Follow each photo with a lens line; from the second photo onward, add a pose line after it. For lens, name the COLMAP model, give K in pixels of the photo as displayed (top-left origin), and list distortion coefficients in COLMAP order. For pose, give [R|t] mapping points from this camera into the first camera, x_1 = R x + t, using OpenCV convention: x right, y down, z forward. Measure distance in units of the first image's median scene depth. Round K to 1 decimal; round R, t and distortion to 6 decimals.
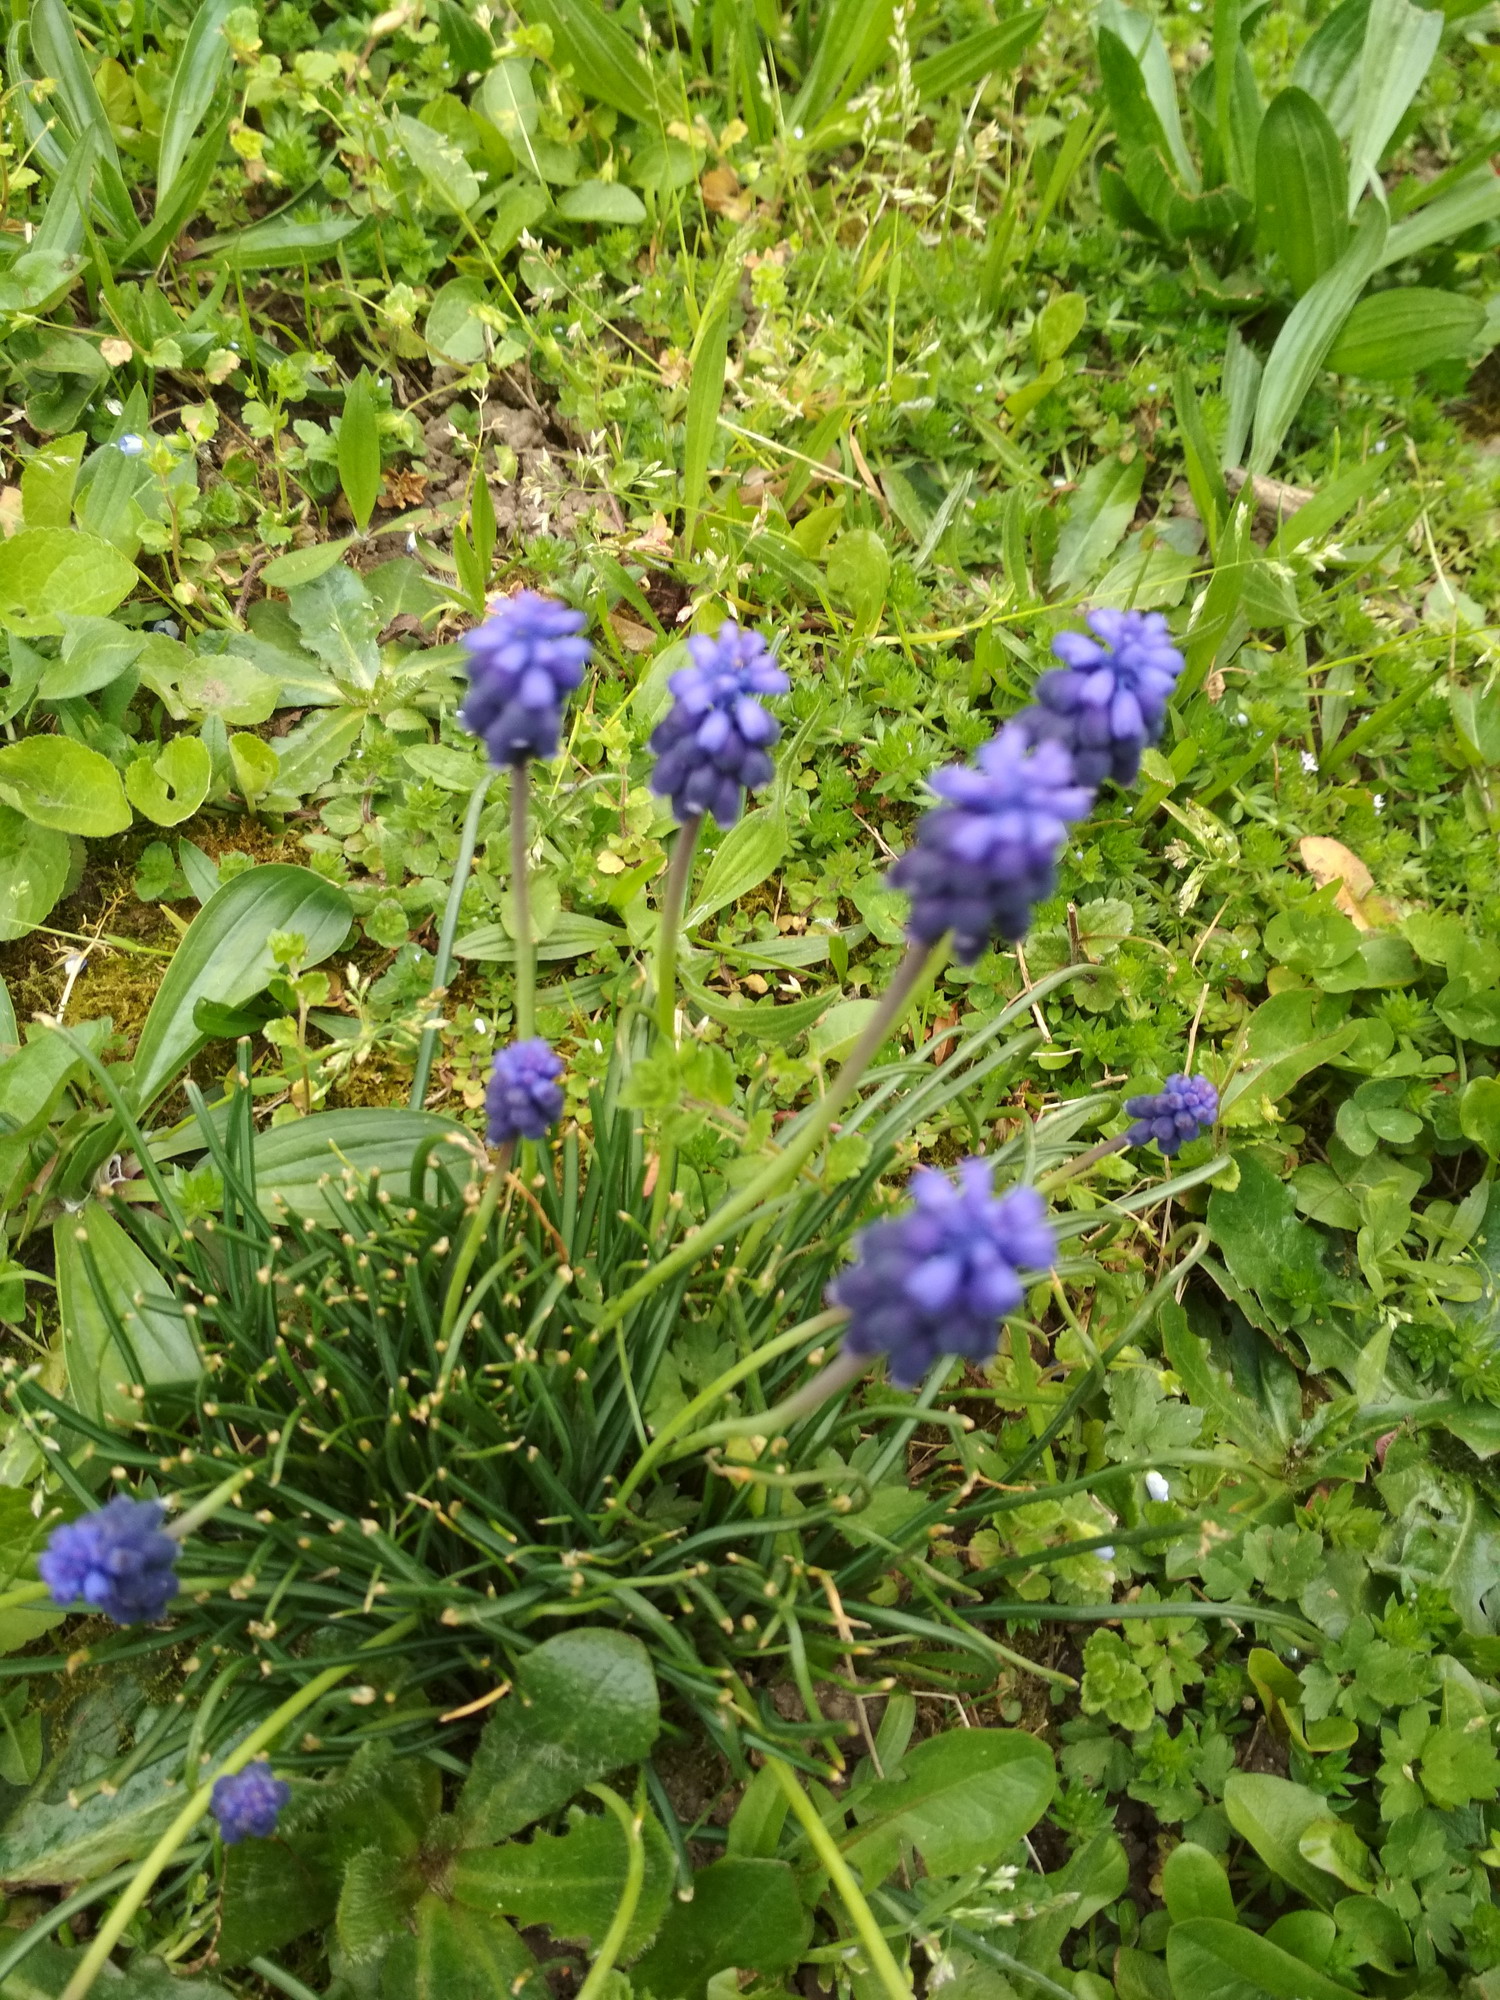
lens RADIAL K [[1823.7, 0, 779.4], [0, 1823.7, 1001.8], [0, 0, 1]] dist [0.117711, -0.243544]
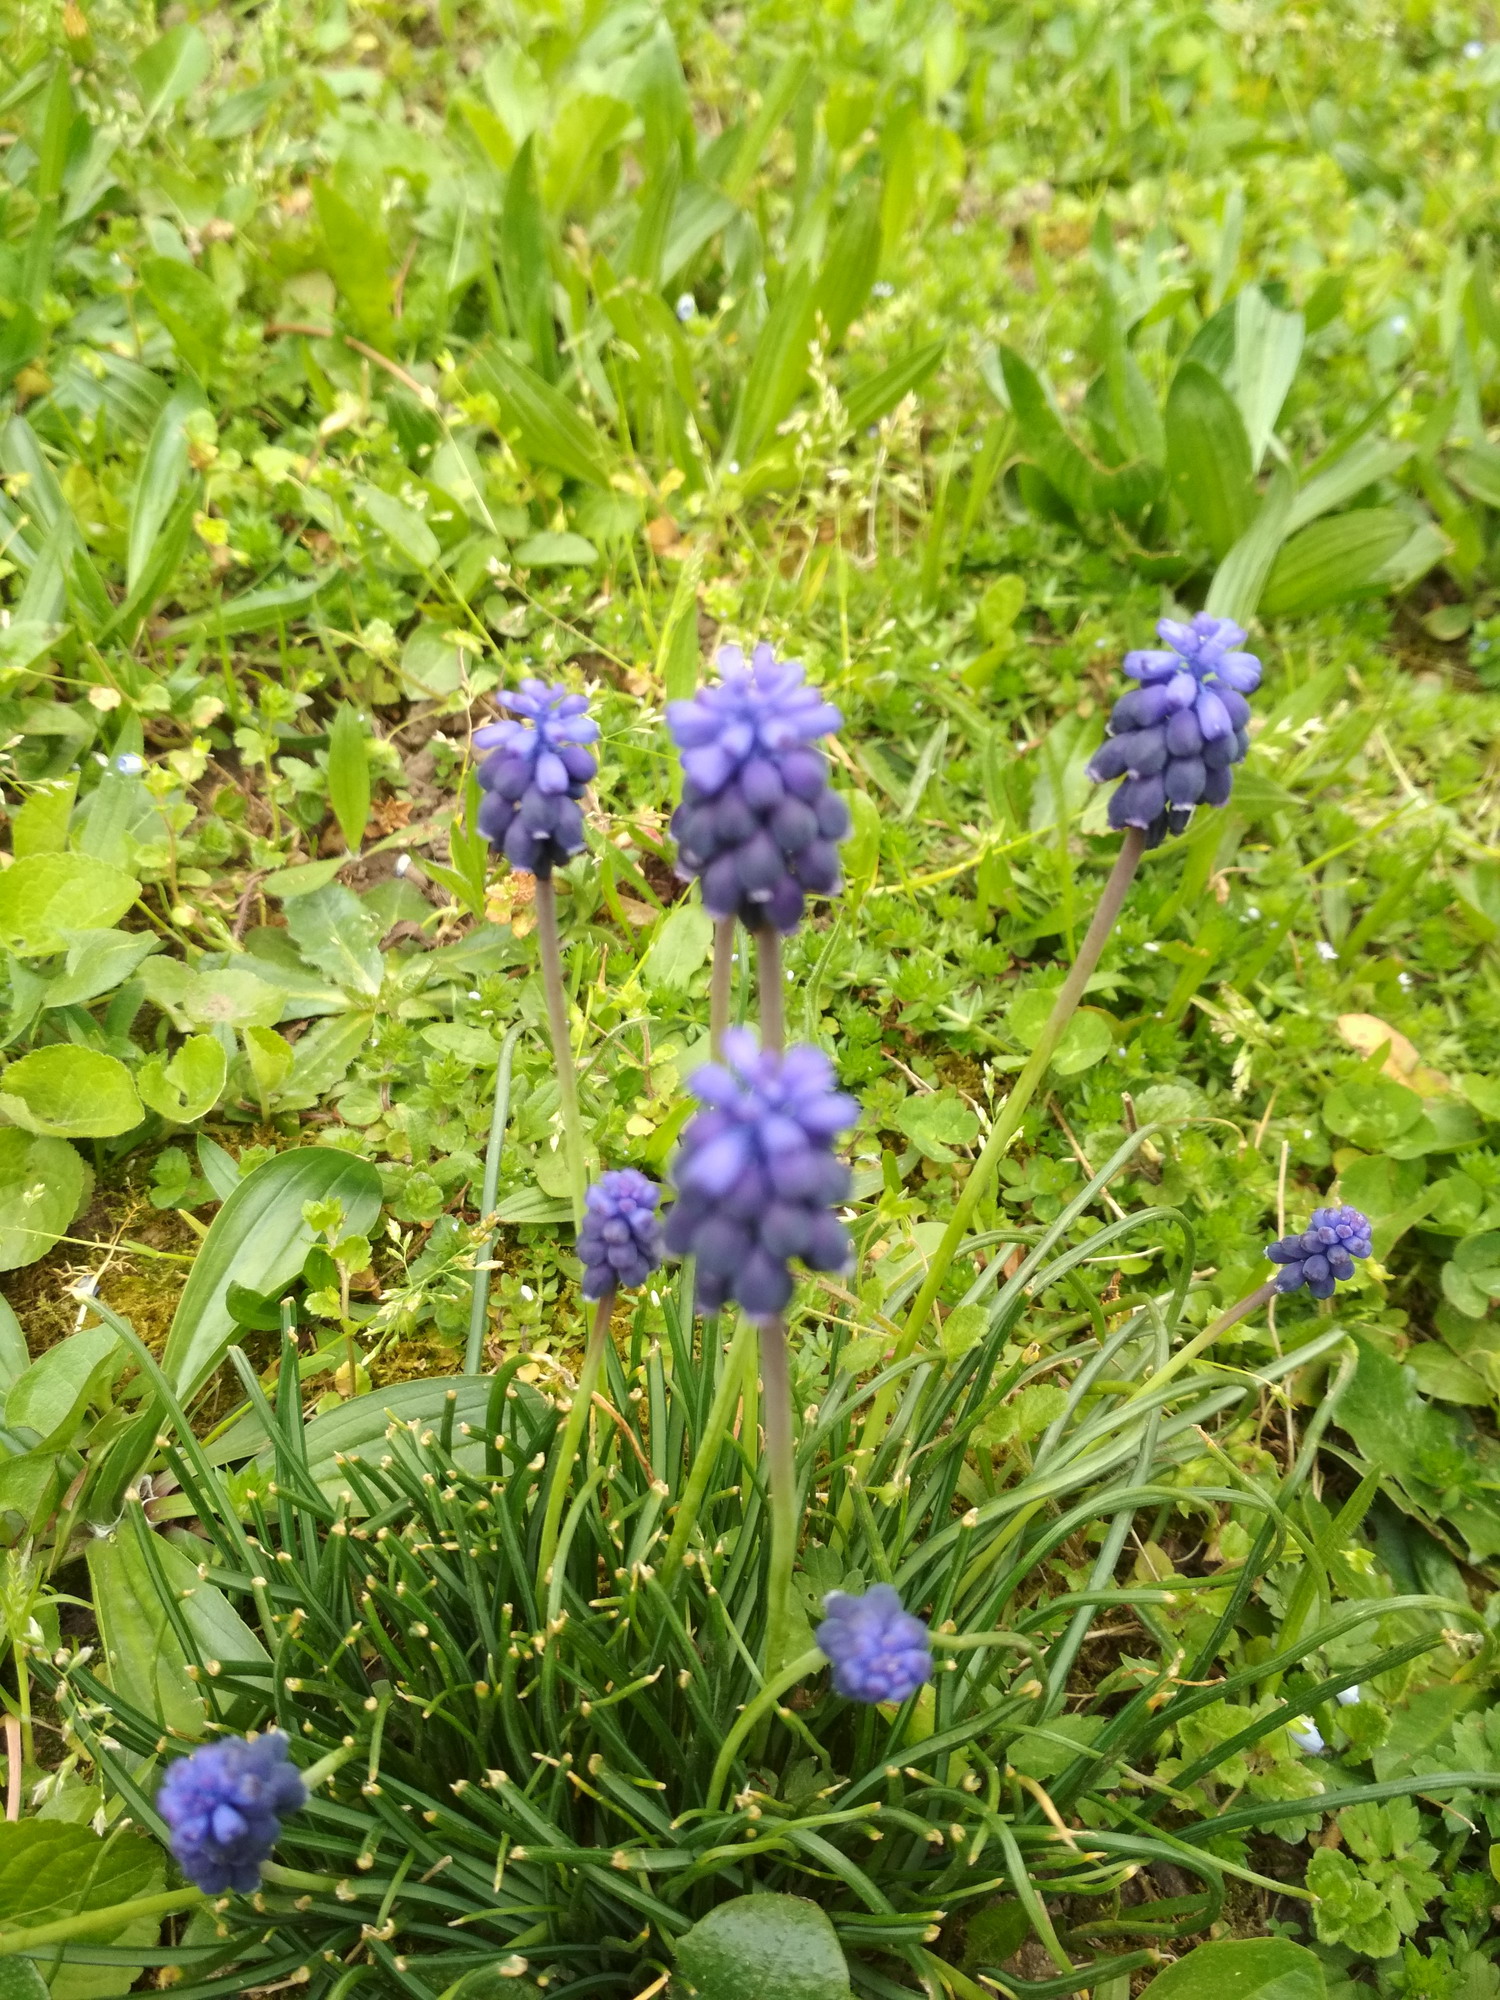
lens RADIAL K [[1823.7, 0, 779.4], [0, 1823.7, 1001.8], [0, 0, 1]] dist [0.117711, -0.243544]
pose [[0.992276, -0.116001, 0.043950, -0.052206], [0.123126, 0.964136, -0.235123, 0.092842], [-0.015099, 0.238718, 0.970971, 0.045058]]
